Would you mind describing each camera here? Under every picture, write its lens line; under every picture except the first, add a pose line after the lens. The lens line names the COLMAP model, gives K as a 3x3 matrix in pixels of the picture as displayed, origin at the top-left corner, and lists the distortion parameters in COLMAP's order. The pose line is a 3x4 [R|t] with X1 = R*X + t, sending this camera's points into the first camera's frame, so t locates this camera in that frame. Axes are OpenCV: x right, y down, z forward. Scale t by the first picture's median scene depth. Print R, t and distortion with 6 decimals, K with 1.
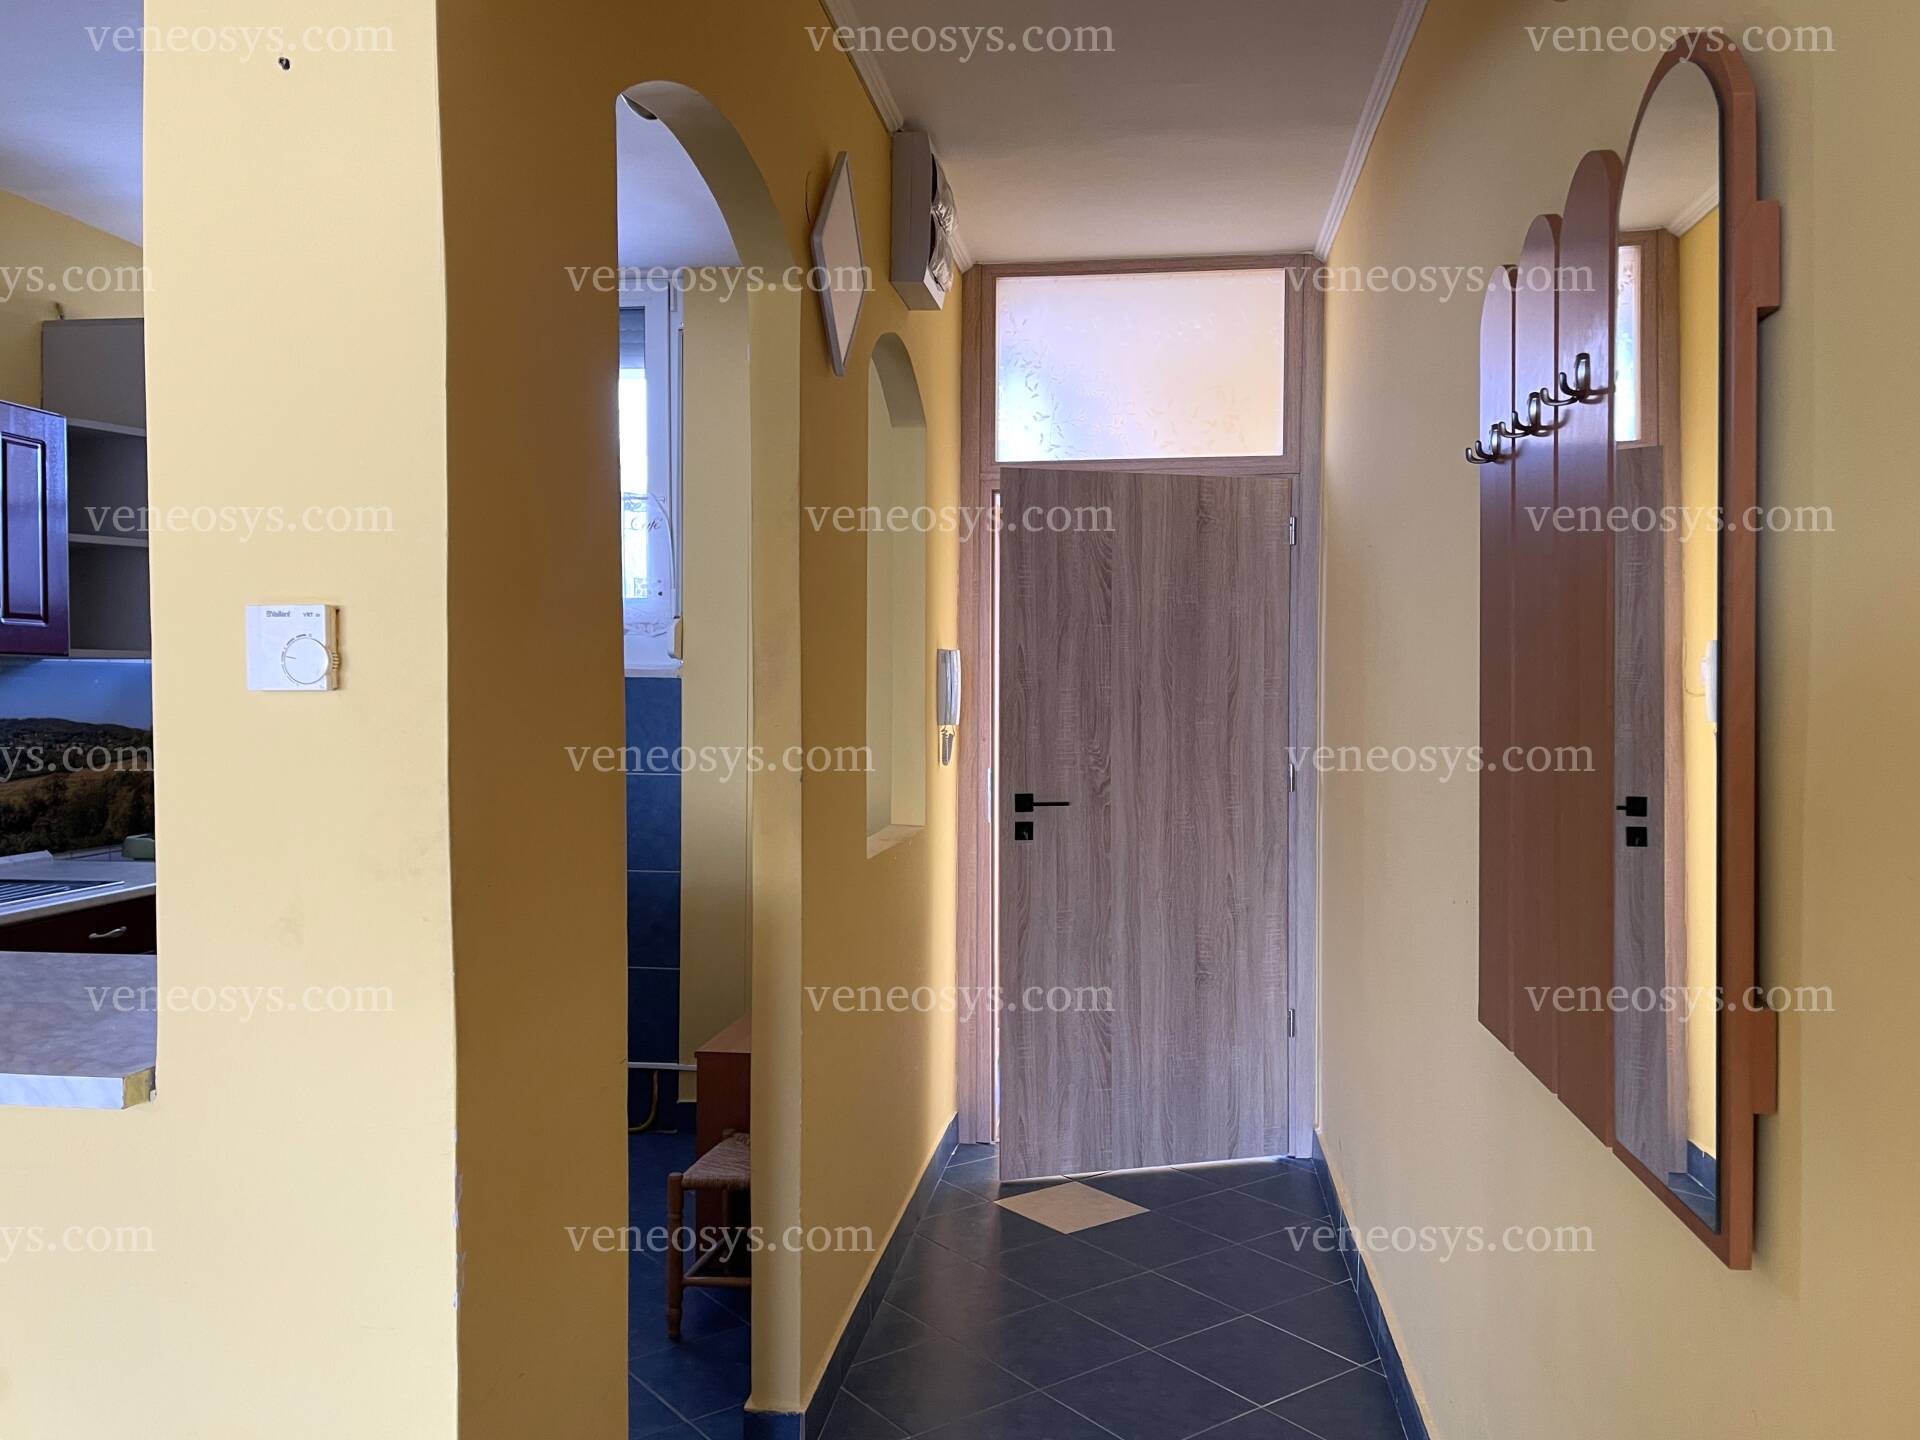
lens RADIAL K [[1512.9, 0, 960.0], [0, 1512.9, 720.0], [0, 0, 1]] dist [0.062587, -0.096931]
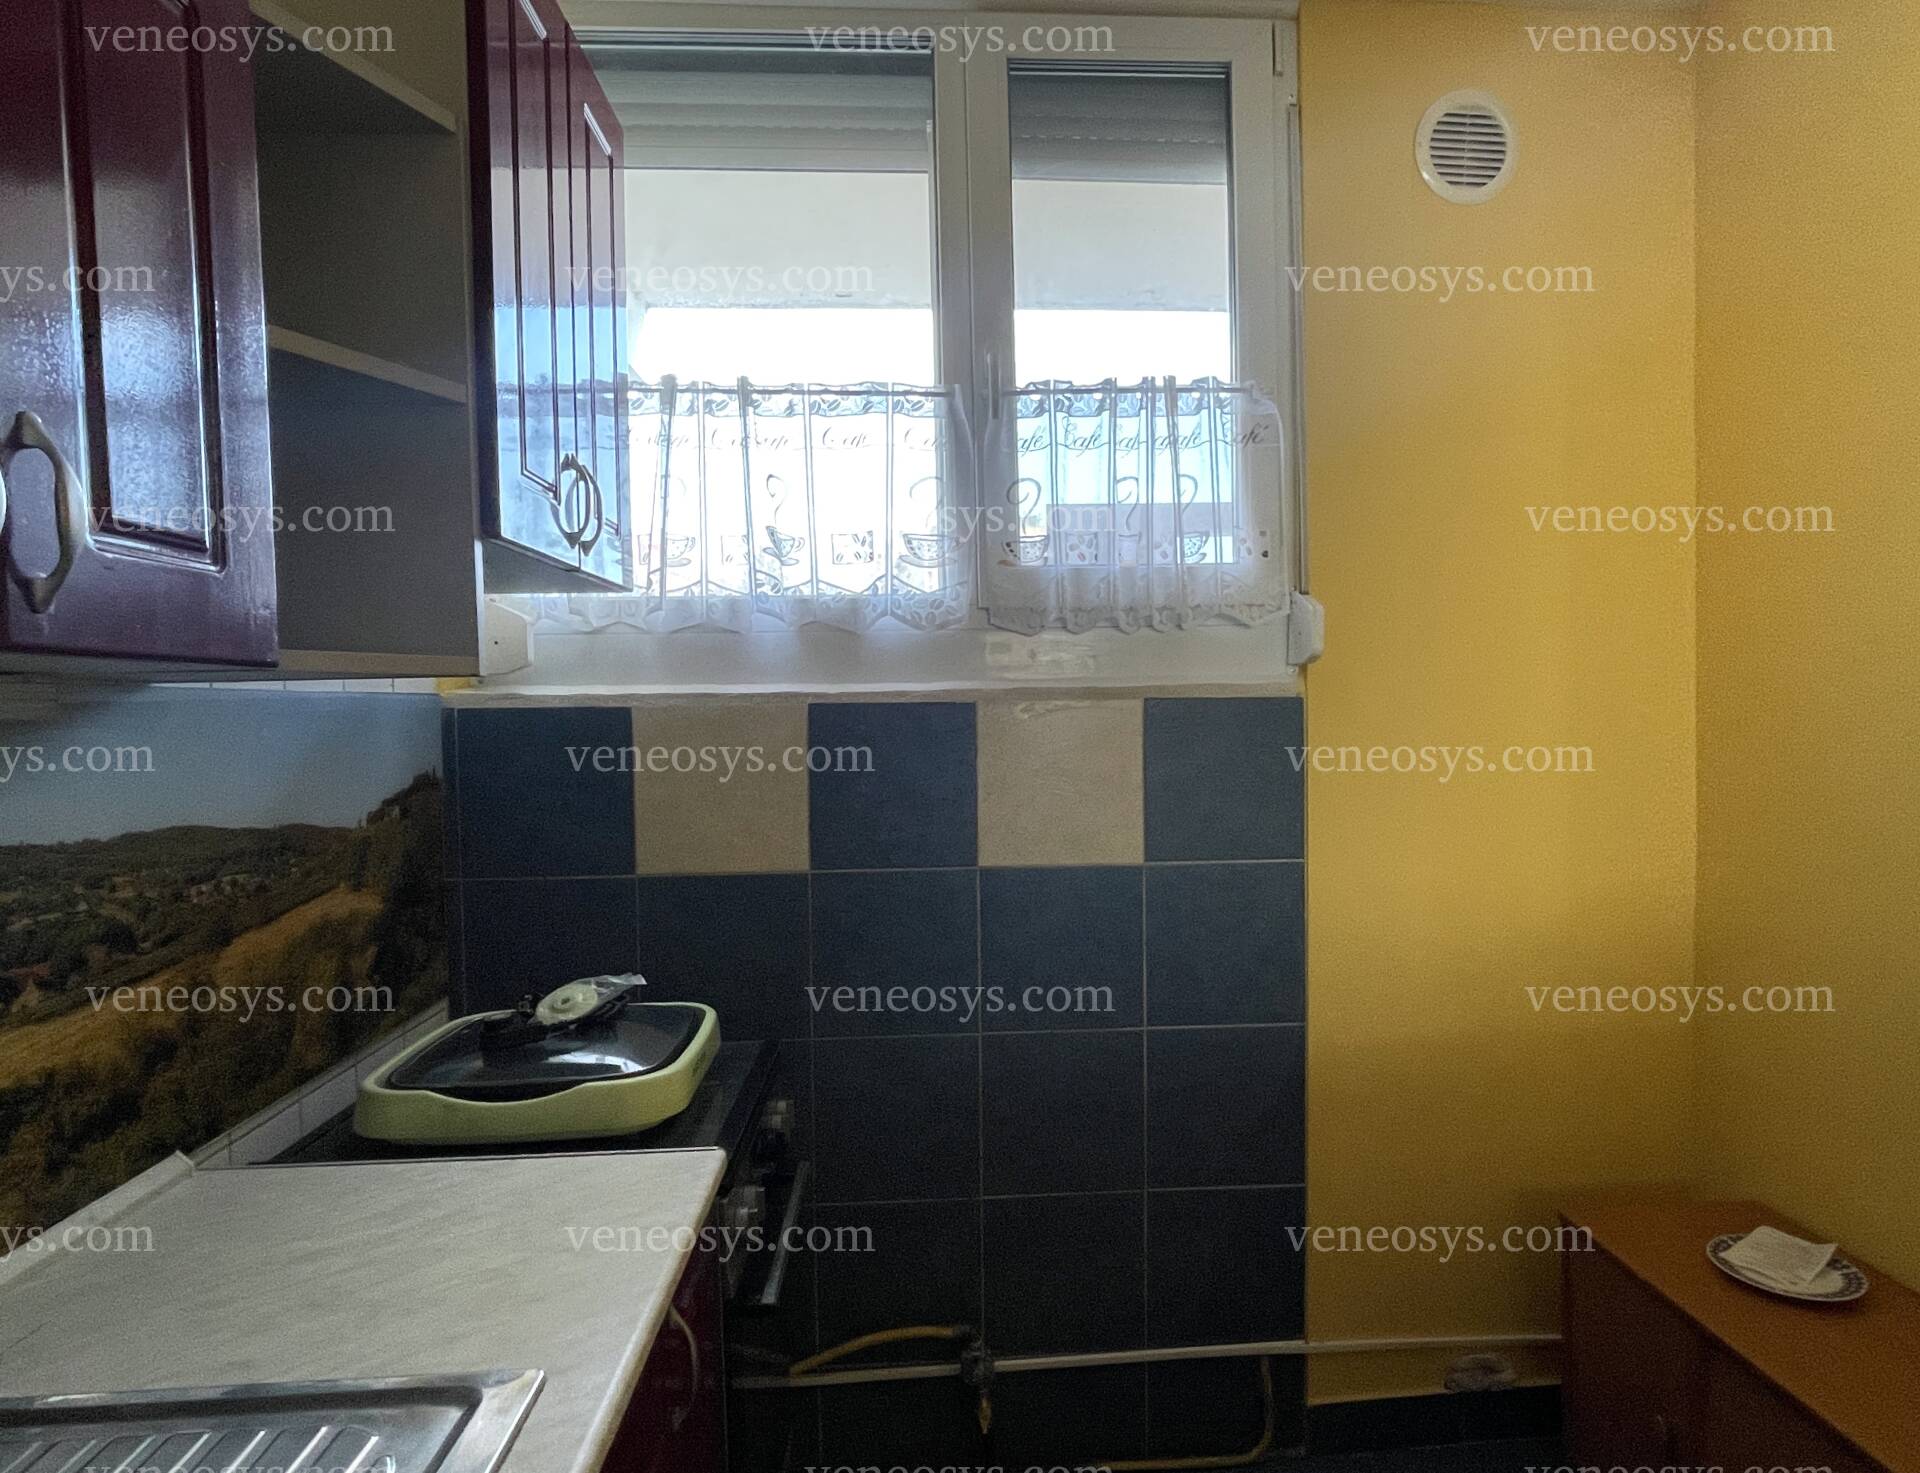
lens RADIAL K [[1111.9, 0, 940.4], [0, 1111.9, 745.5], [0, 0, 1]] dist [0.018194, -0.024219]
pose [[0.984521, -0.027725, 0.173060, -0.435496], [0.024551, 0.999489, 0.020454, -0.023958], [-0.173539, -0.015888, 0.984699, 0.657381]]
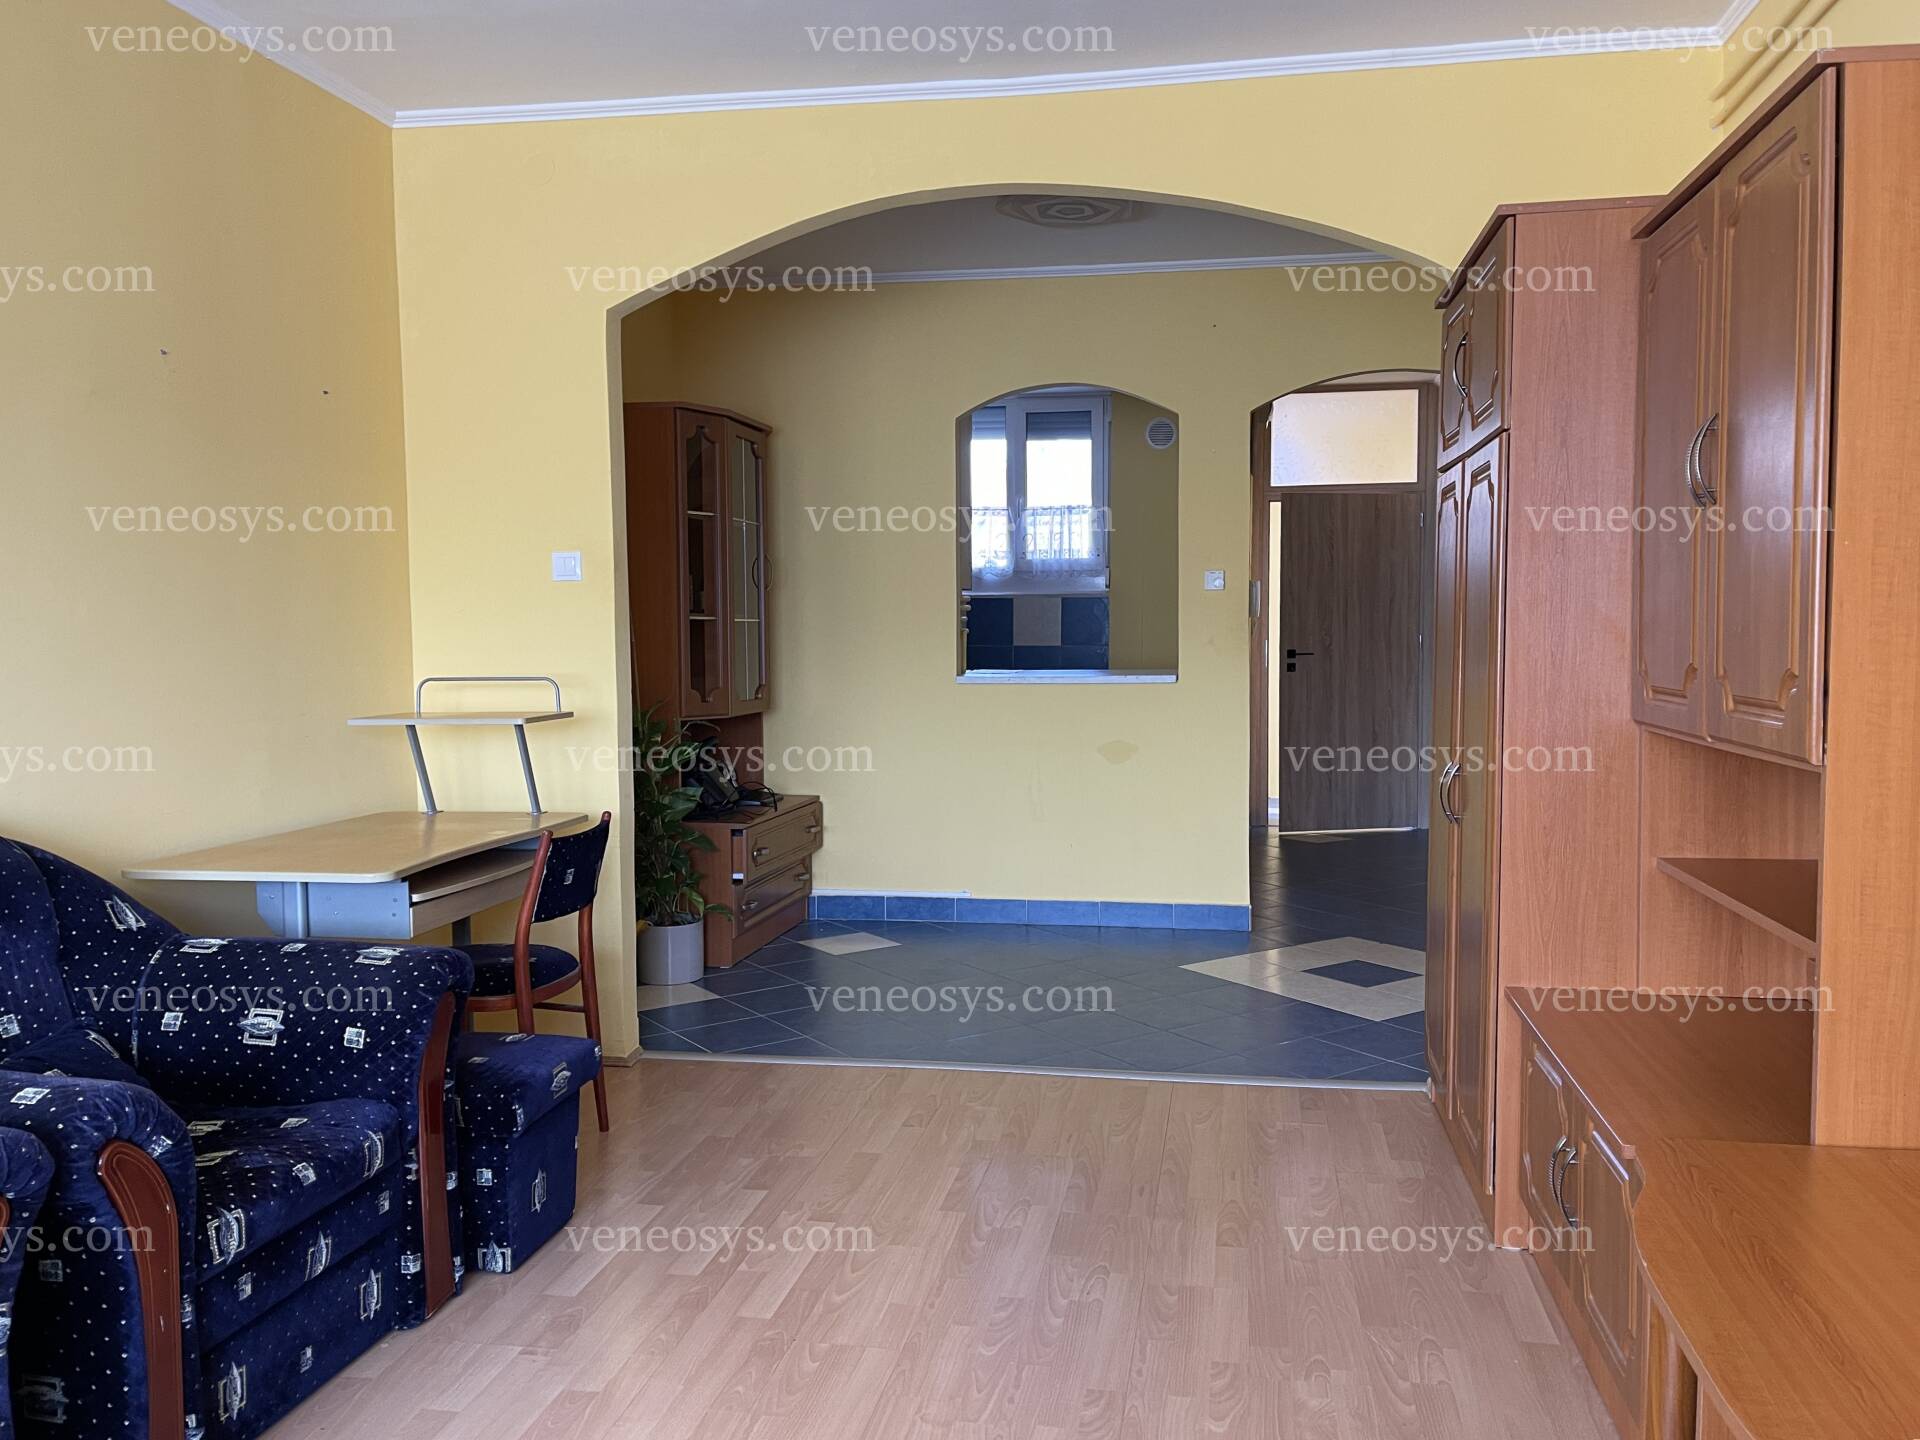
lens RADIAL K [[1512.9, 0, 960.0], [0, 1512.9, 720.0], [0, 0, 1]] dist [0.062587, -0.096931]
pose [[0.998471, -0.004942, -0.055050, -0.297576], [0.007214, 0.999127, 0.041158, 0.055983], [0.054799, -0.041492, 0.997635, -1.113225]]
